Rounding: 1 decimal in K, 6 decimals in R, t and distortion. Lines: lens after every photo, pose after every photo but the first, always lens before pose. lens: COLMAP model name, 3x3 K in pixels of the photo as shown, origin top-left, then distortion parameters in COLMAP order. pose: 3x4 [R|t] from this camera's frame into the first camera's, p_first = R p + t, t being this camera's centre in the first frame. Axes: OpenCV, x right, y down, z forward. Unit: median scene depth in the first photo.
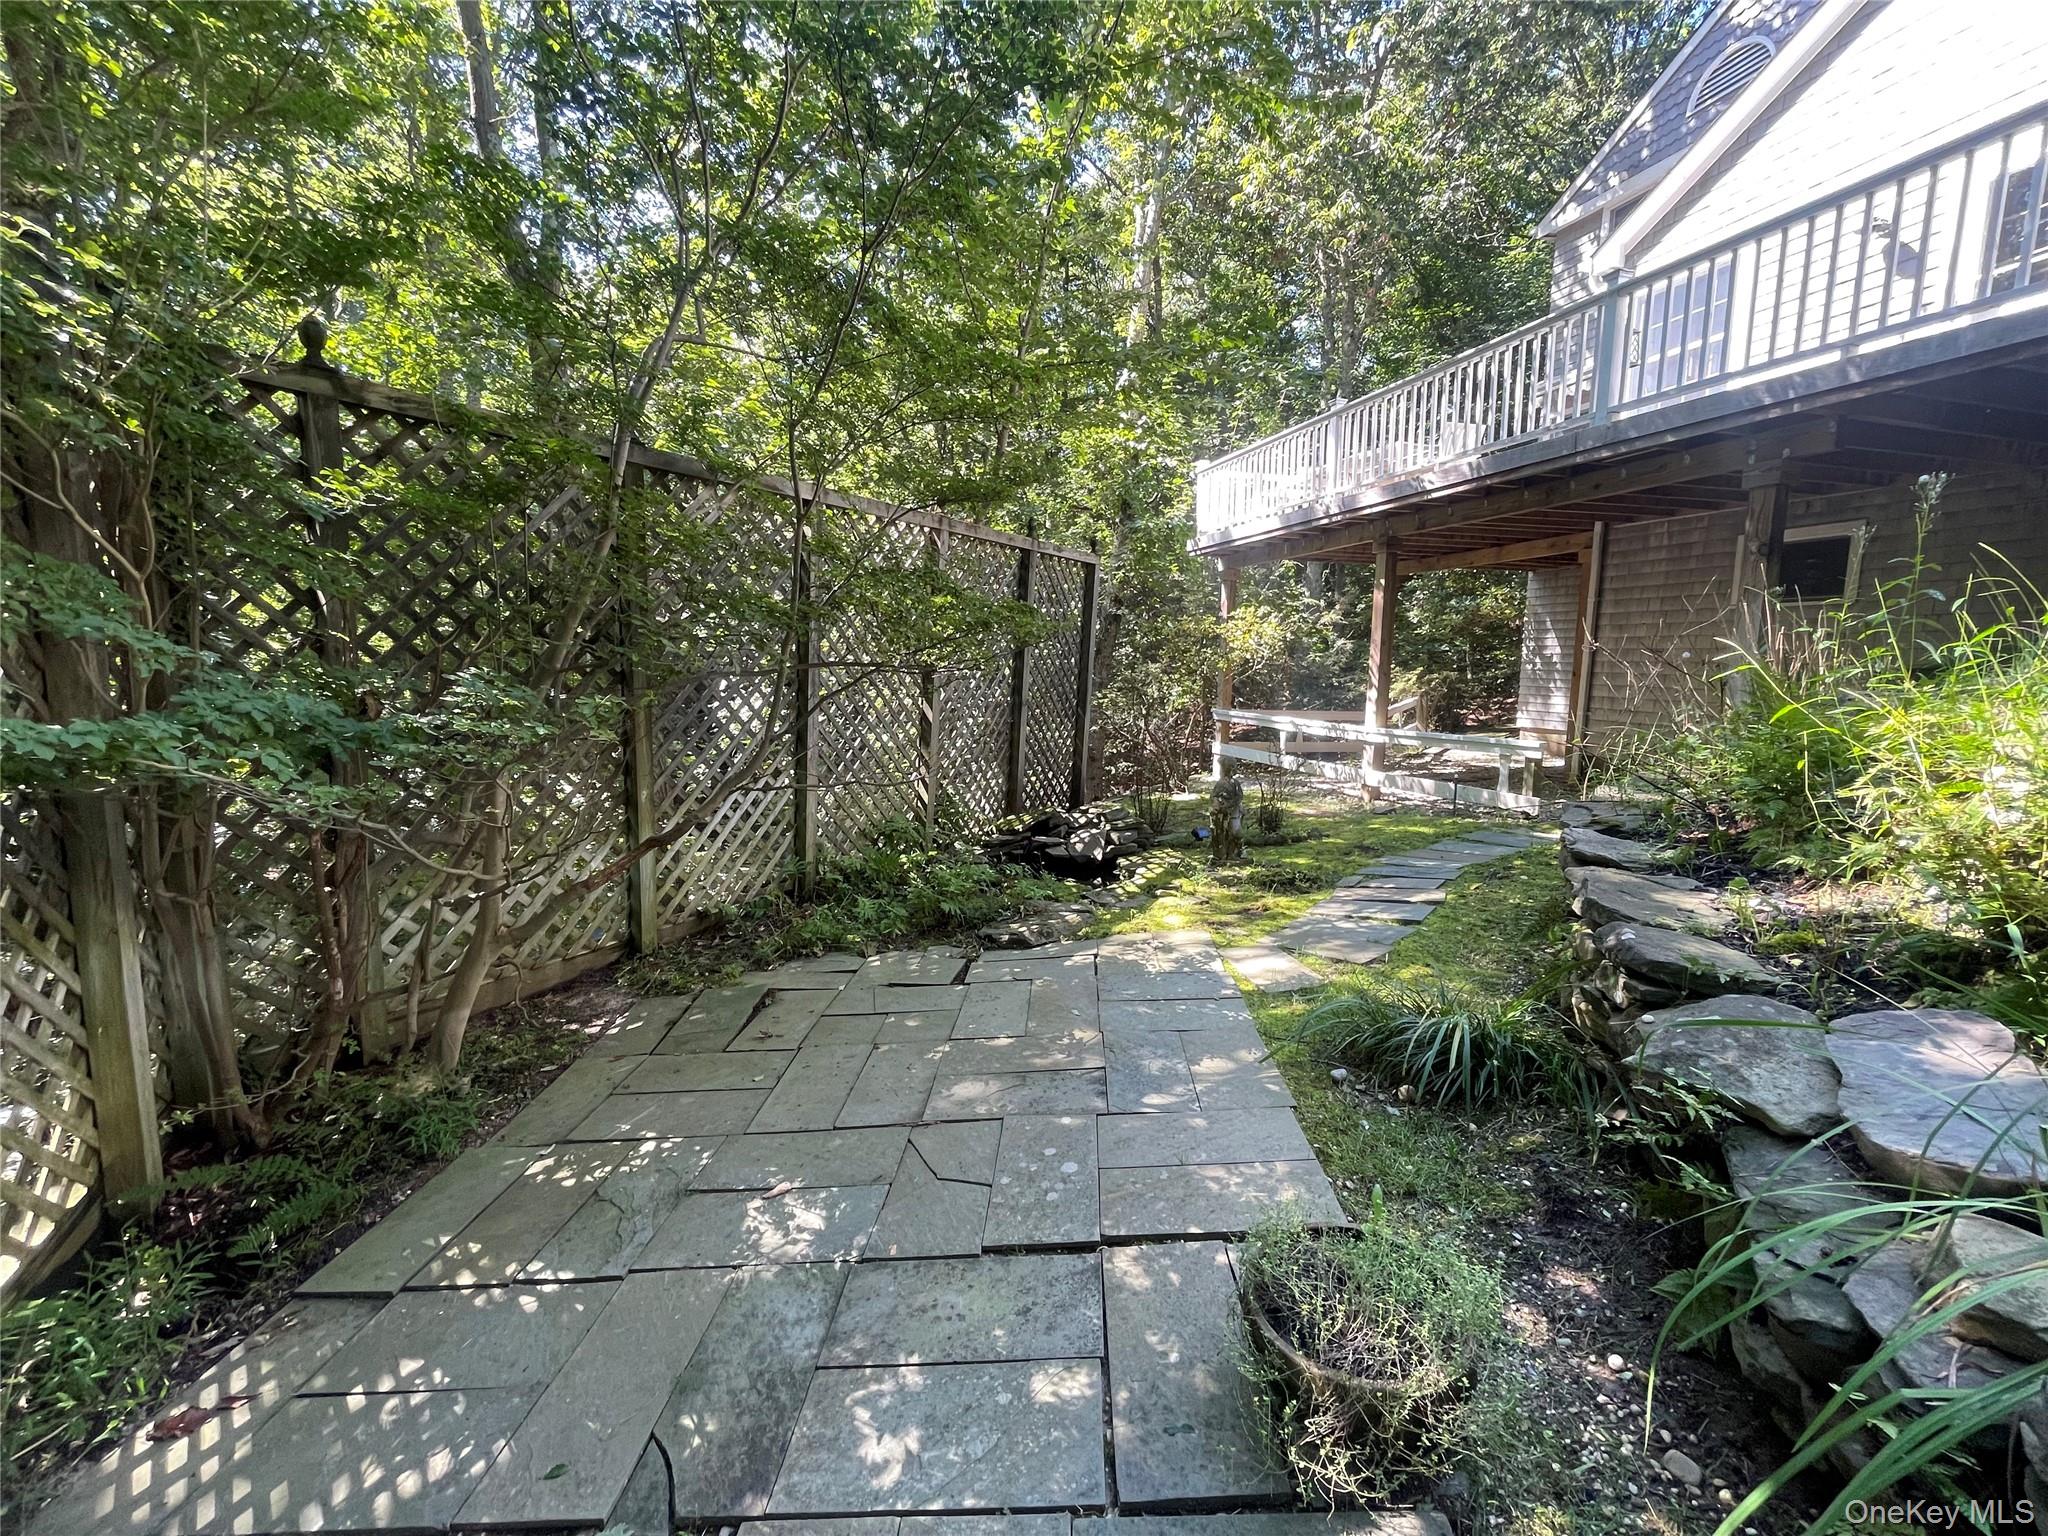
lens RADIAL K [[831.2, 0, 1018.6], [0, 831.2, 762.8], [0, 0, 1]] dist [-0.002378, 0.000477]
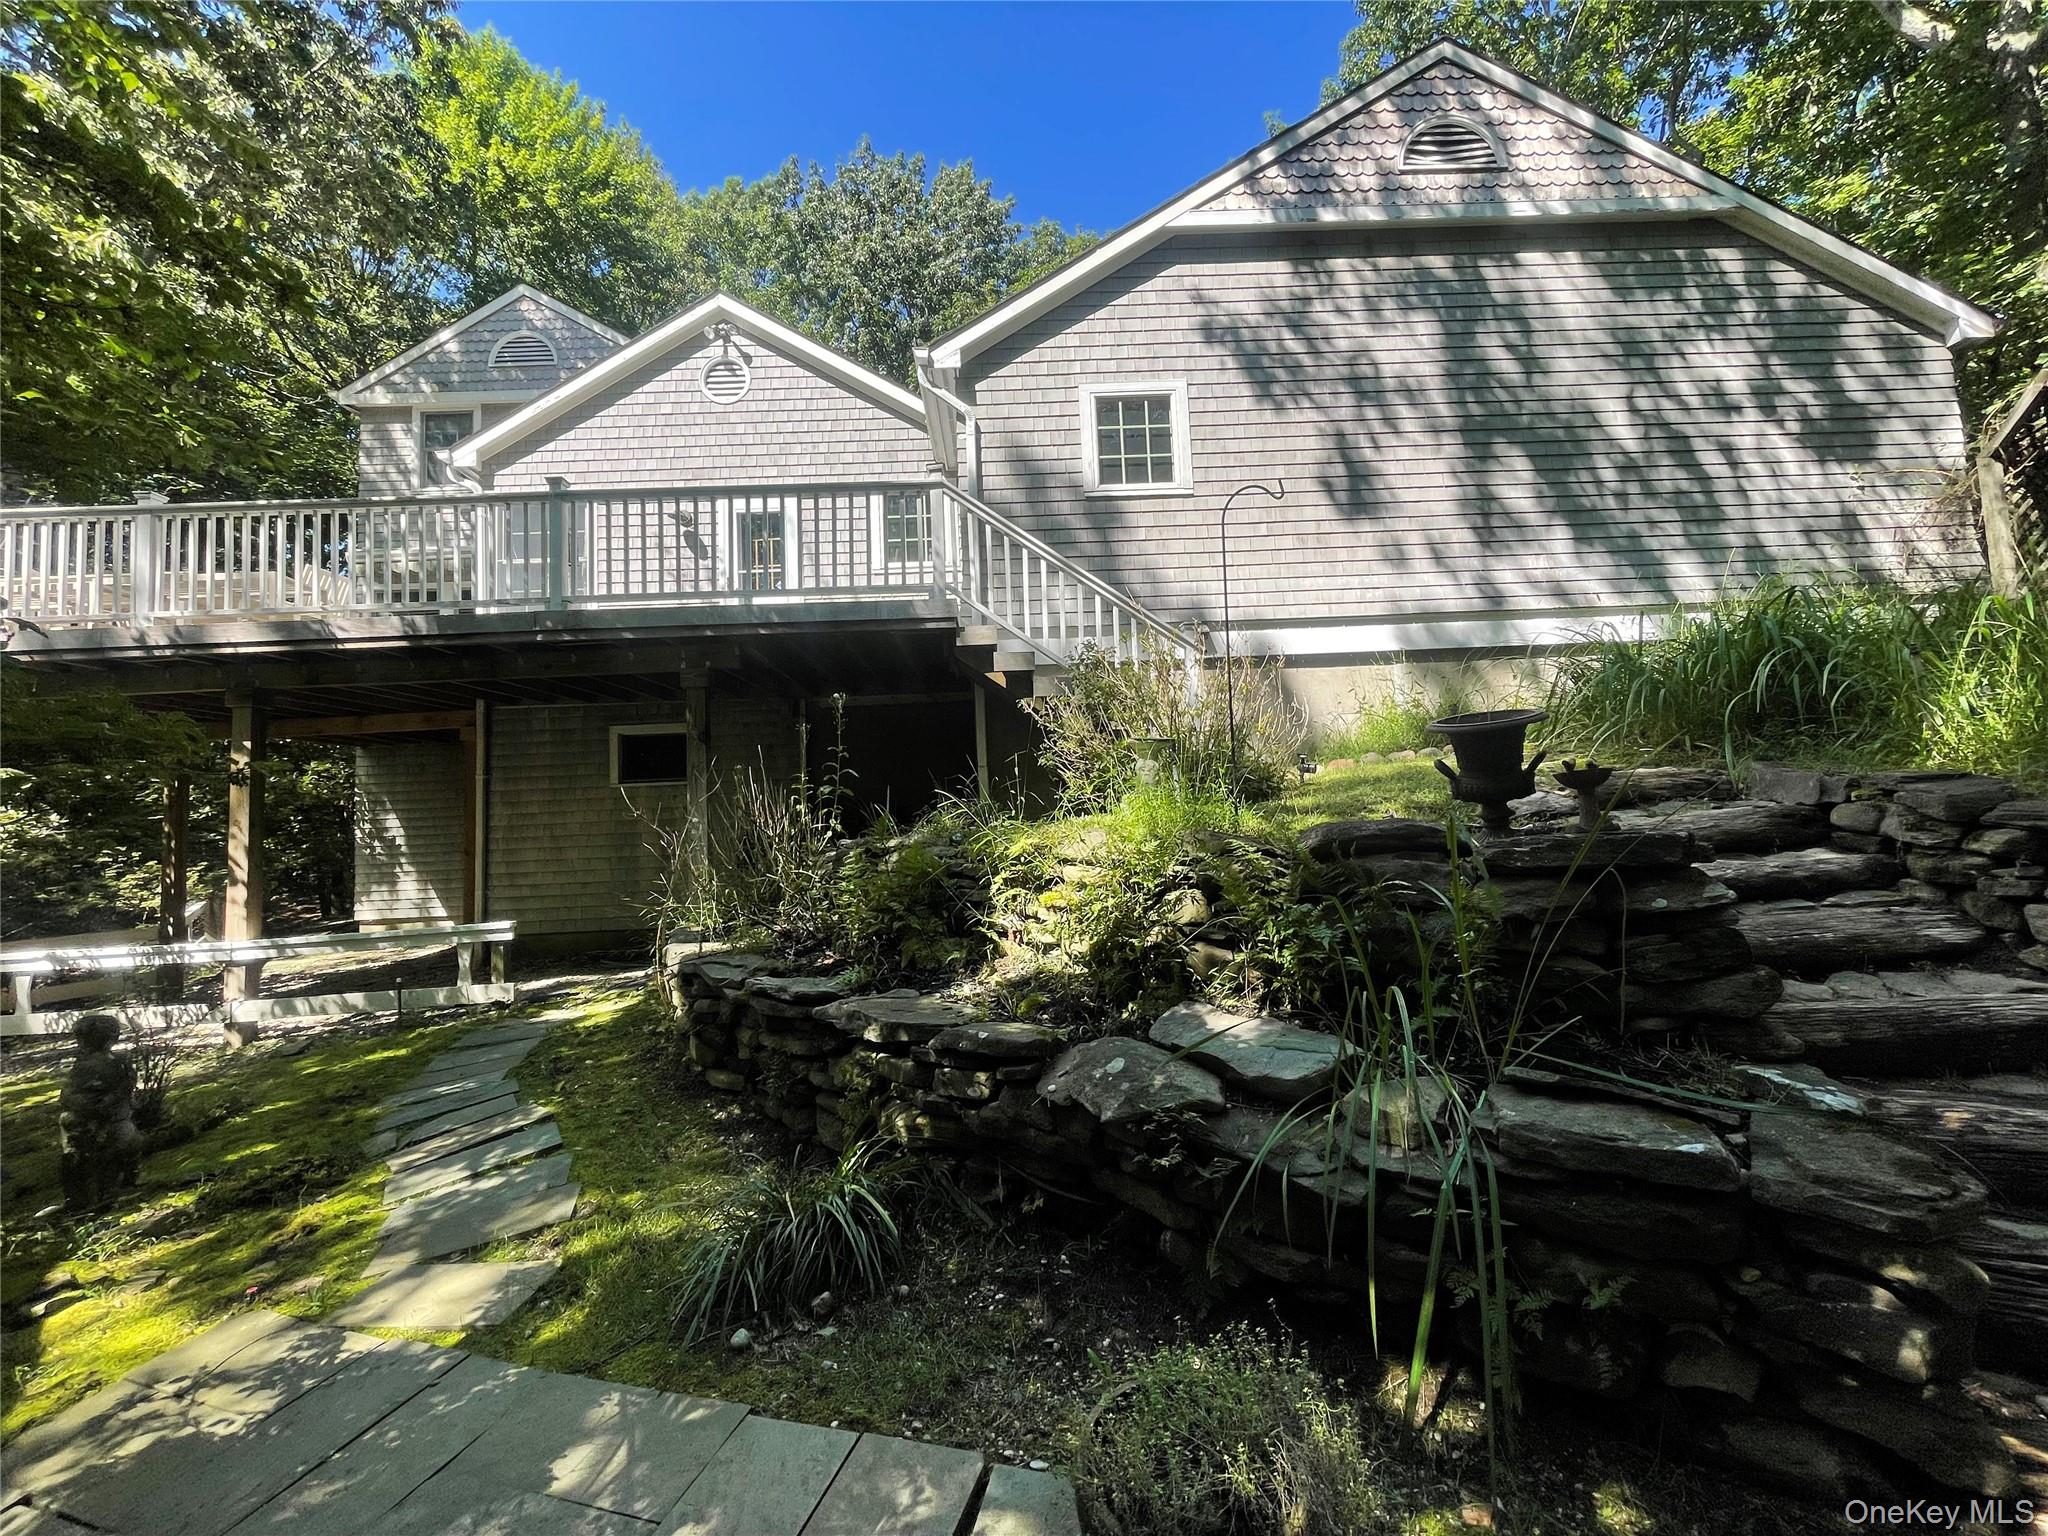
lens RADIAL K [[831.2, 0, 1018.6], [0, 831.2, 762.8], [0, 0, 1]] dist [-0.002378, 0.000477]
pose [[0.249112, 0.047794, 0.967295, -0.109659], [0.168017, 0.981504, -0.091767, -0.014294], [-0.953789, 0.185382, 0.236474, 0.150747]]
